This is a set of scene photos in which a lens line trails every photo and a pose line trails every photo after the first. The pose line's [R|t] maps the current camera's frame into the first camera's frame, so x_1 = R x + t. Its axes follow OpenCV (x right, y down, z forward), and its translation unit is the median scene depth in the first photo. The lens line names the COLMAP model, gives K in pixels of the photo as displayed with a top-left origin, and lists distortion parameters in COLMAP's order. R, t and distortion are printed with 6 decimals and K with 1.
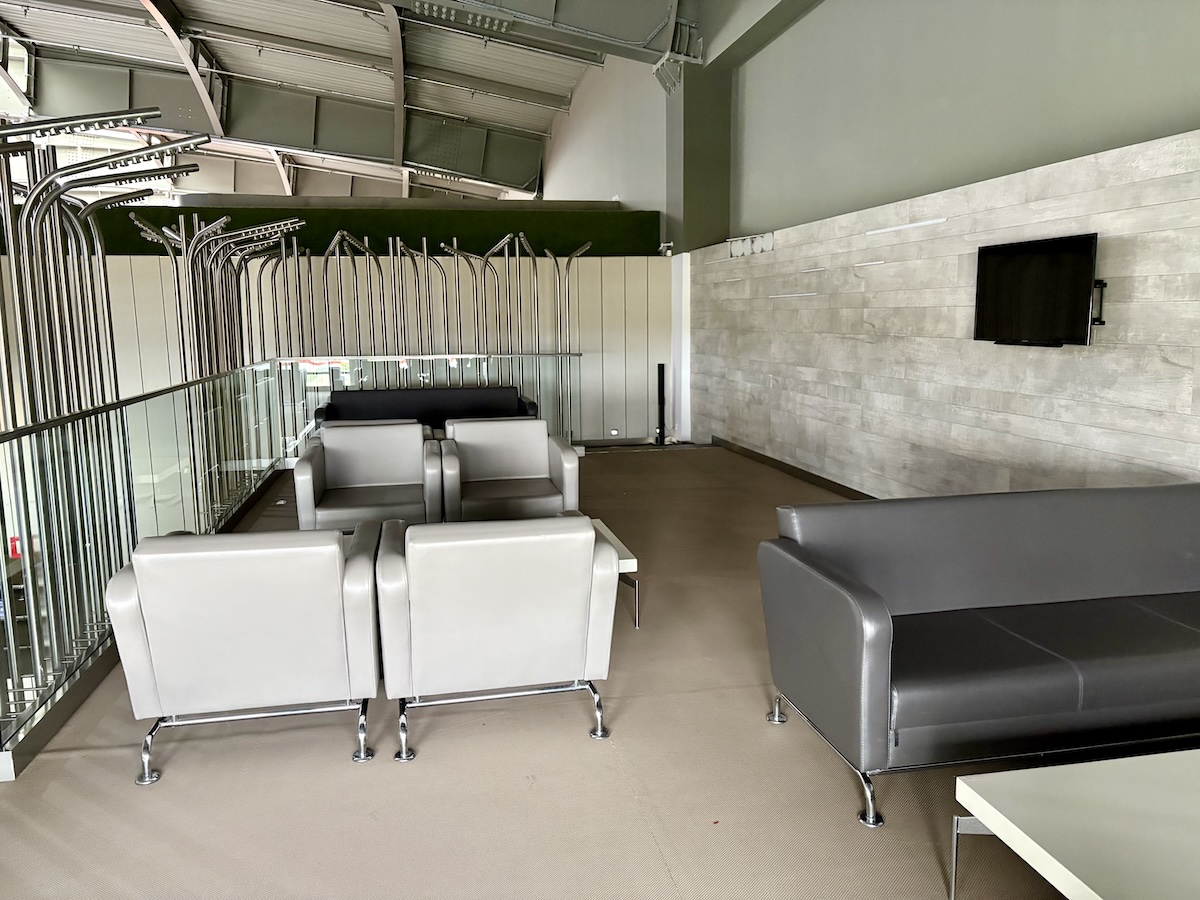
lens RADIAL K [[916.9, 0, 599.8], [0, 916.9, 446.7], [0, 0, 1]] dist [-0.001139, -0.000168]
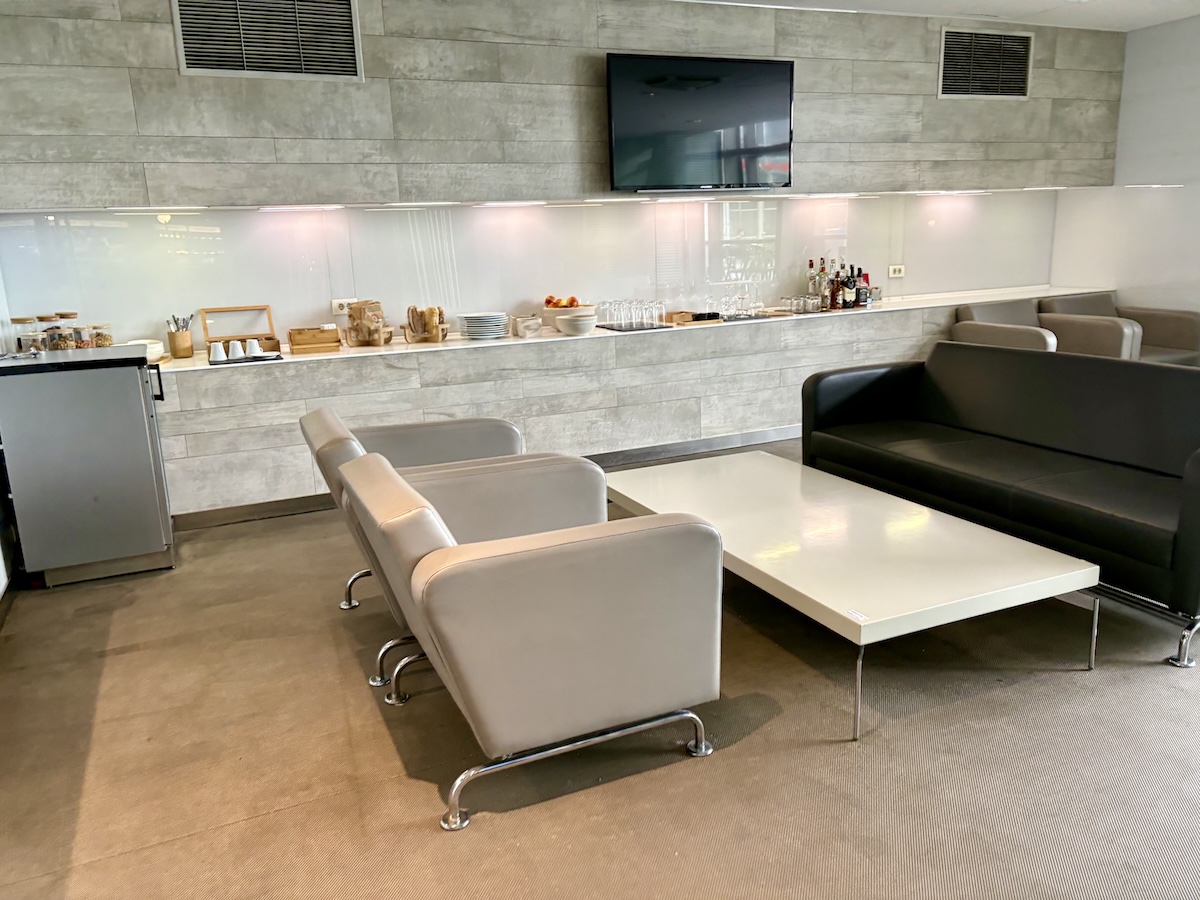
lens RADIAL K [[916.9, 0, 598.8], [0, 916.9, 451.4], [0, 0, 1]] dist [-0.001139, -0.000168]
pose [[-0.213332, -0.188921, 0.958540, -0.566007], [0.194037, 0.953387, 0.231091, 0.053215], [-0.957517, 0.235291, -0.166730, 1.467071]]
